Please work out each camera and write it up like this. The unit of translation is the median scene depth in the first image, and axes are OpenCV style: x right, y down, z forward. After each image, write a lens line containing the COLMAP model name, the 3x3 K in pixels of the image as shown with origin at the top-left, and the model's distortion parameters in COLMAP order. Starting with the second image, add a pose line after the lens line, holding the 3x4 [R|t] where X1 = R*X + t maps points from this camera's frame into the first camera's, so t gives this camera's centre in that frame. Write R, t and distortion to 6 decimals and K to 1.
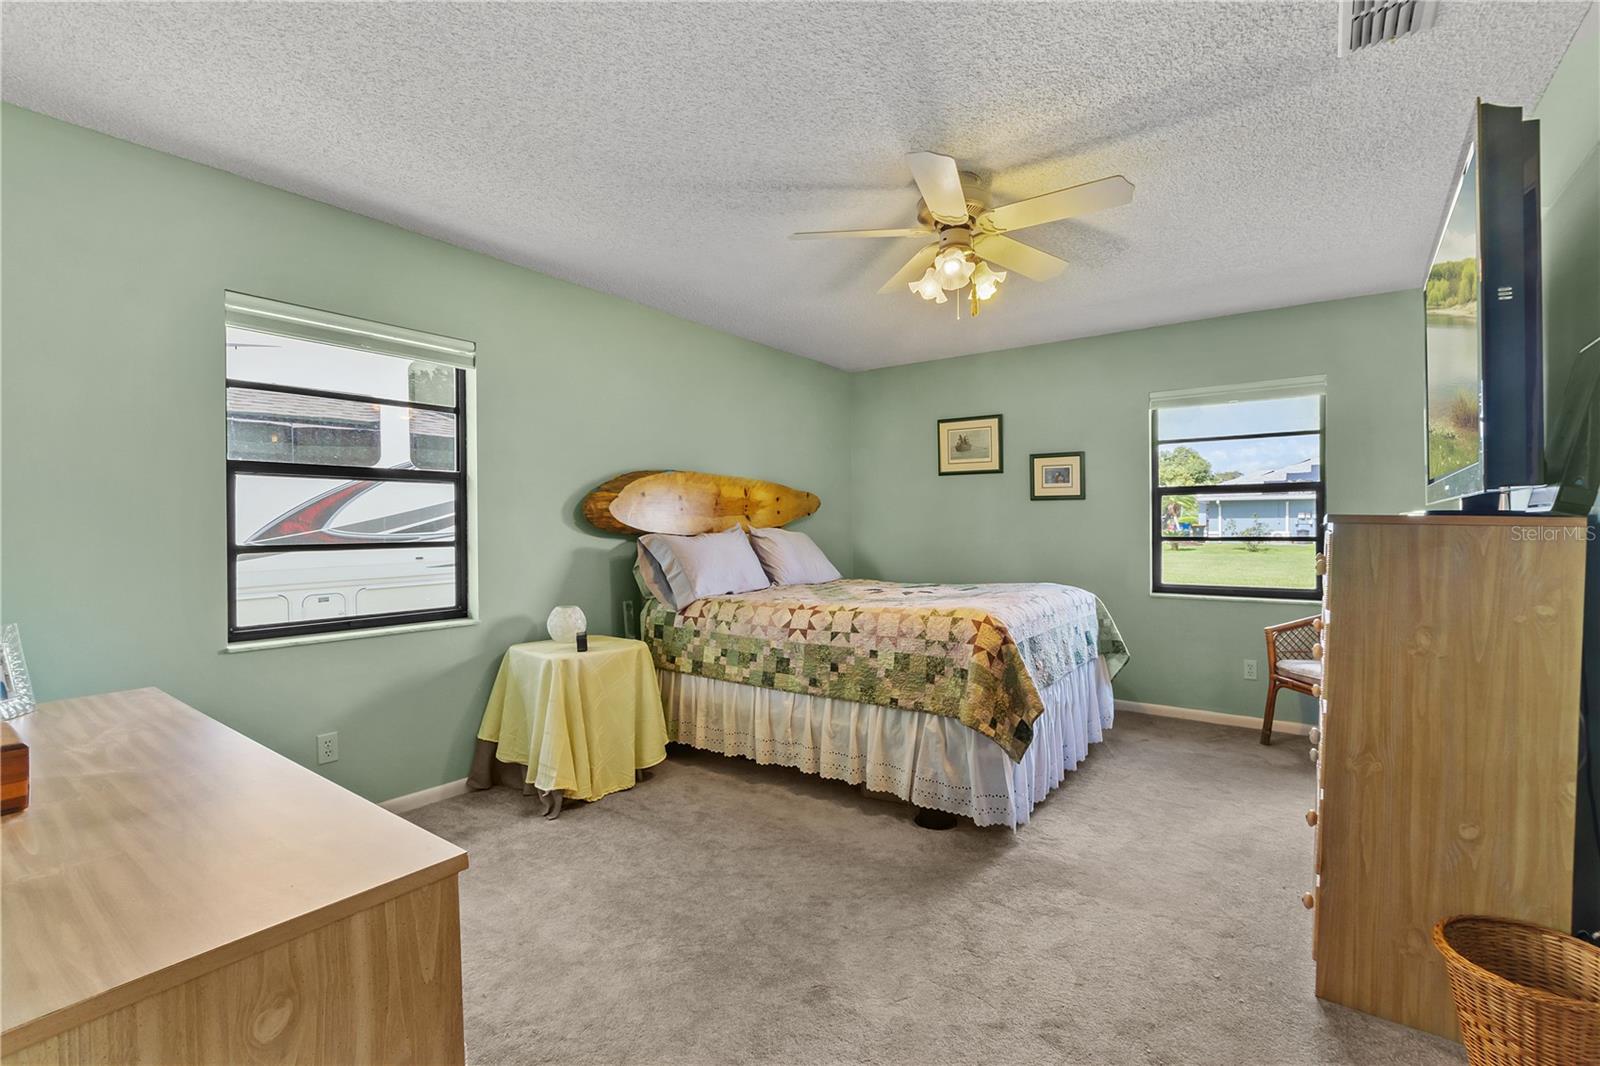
lens RADIAL K [[709.2, 0, 800.2], [0, 709.2, 530.5], [0, 0, 1]] dist [-0.012054, 0.001251]
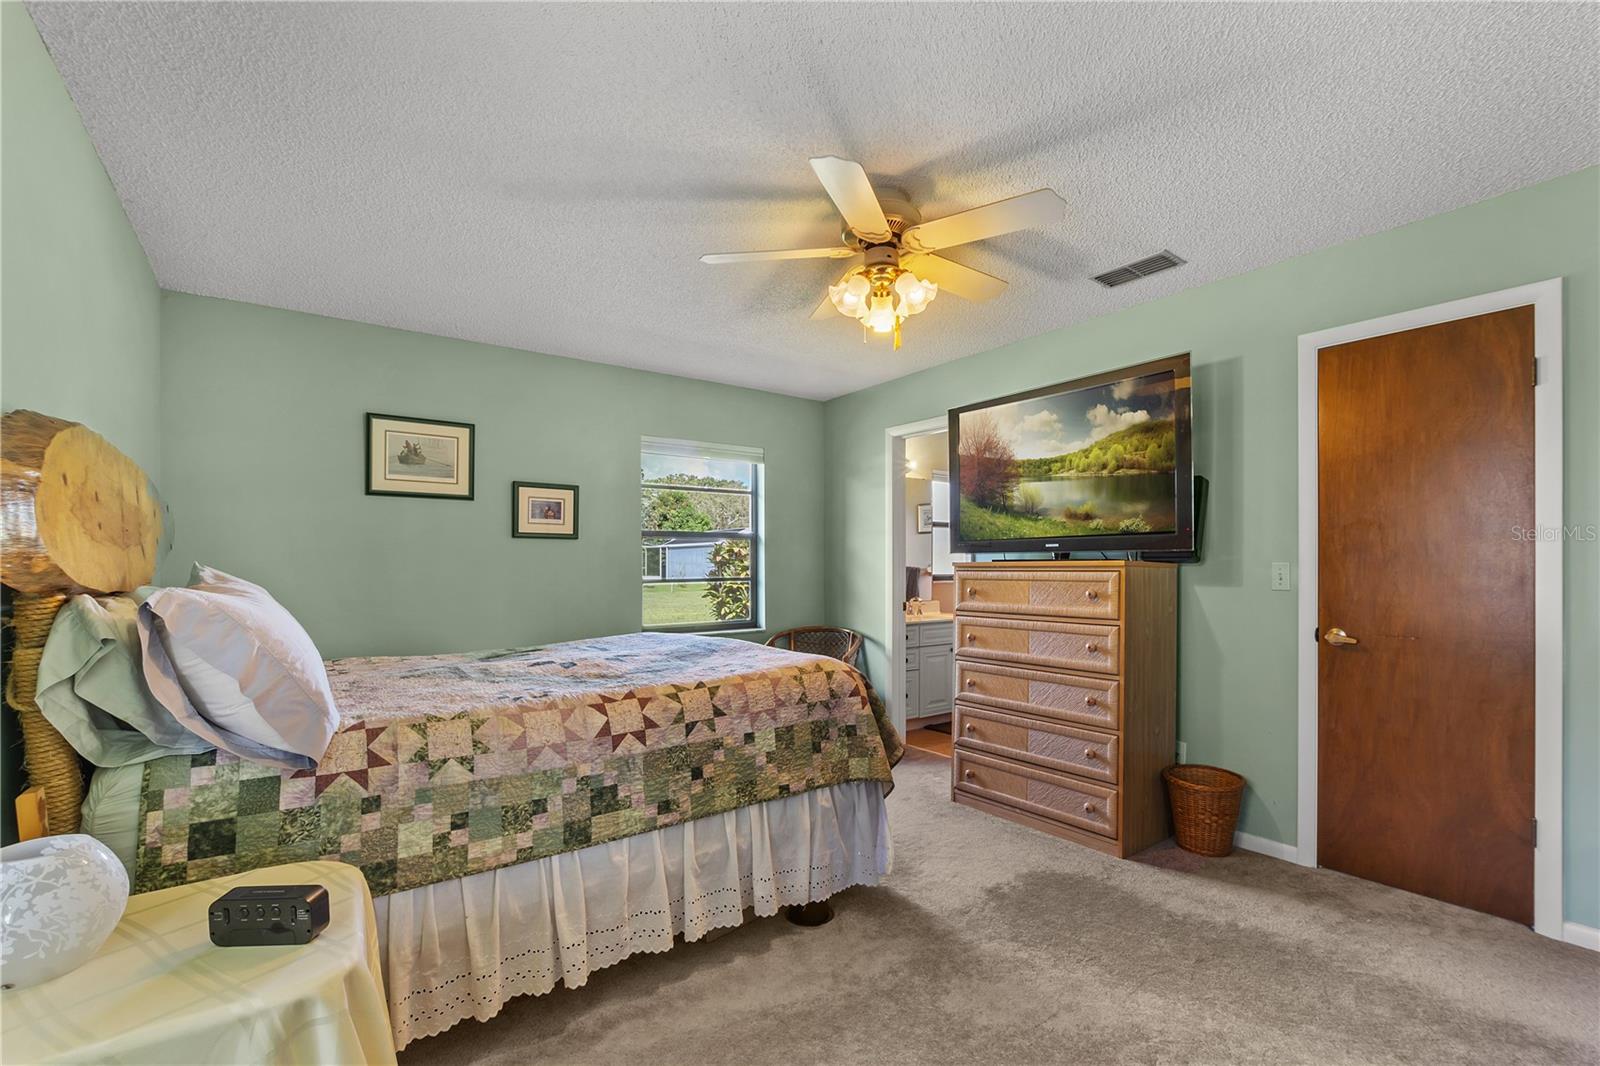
lens RADIAL K [[709.2, 0, 819.2], [0, 709.2, 567.5], [0, 0, 1]] dist [-0.012054, 0.001251]
pose [[0.275663, 0.002416, 0.961251, -0.558357], [0.004955, 0.999980, -0.003934, -0.003881], [-0.961242, 0.005847, 0.275645, 0.664857]]
